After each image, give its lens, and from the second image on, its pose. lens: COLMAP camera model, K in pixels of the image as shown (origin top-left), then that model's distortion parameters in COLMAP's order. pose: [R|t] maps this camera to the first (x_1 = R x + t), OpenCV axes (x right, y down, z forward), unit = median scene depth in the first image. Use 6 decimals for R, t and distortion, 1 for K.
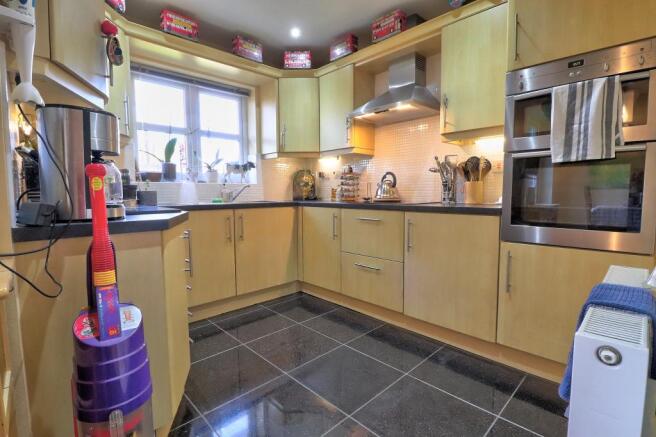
lens RADIAL K [[310.4, 0, 329.8], [0, 310.4, 217.1], [0, 0, 1]] dist [-0.000037, -0.000186]
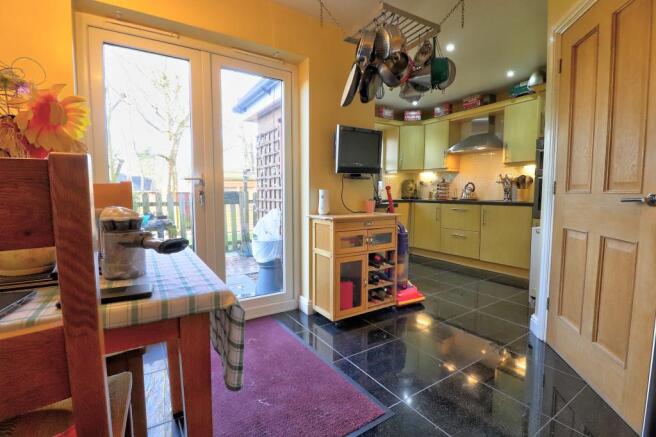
lens RADIAL K [[310.4, 0, 326.6], [0, 310.4, 218.3], [0, 0, 1]] dist [-0.000037, -0.000186]
pose [[0.983498, 0.018148, -0.180005, -0.274131], [-0.017578, 0.999834, 0.004758, 0.057292], [0.180061, -0.001516, 0.983654, -0.818535]]
